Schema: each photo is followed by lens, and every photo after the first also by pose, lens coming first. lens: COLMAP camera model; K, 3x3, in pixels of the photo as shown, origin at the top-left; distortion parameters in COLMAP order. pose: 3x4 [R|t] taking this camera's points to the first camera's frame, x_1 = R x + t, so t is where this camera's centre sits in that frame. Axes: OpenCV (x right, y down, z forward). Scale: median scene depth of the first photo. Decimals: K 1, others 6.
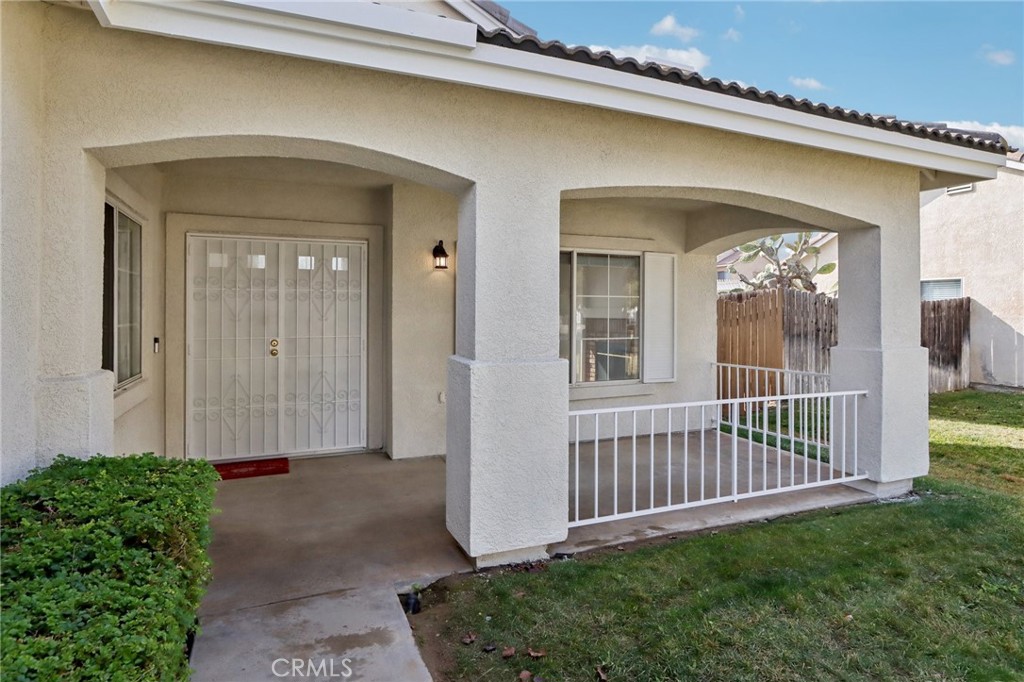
lens RADIAL K [[563.2, 0, 511.0], [0, 563.2, 328.0], [0, 0, 1]] dist [-0.020321, -0.000007]
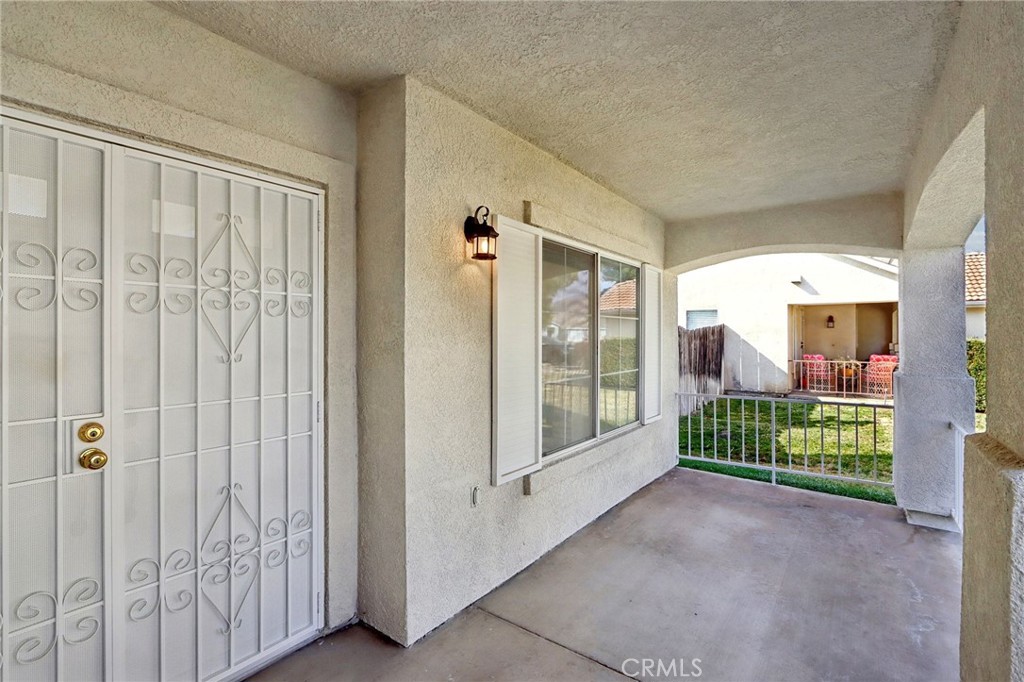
lens RADIAL K [[477.7, 0, 508.1], [0, 477.7, 341.7], [0, 0, 1]] dist [-0.013316, 0.000680]
pose [[0.867035, -0.007325, 0.498193, -0.330816], [0.014423, 0.999842, -0.010400, -0.021613], [-0.498038, 0.016203, 0.867004, 0.593111]]
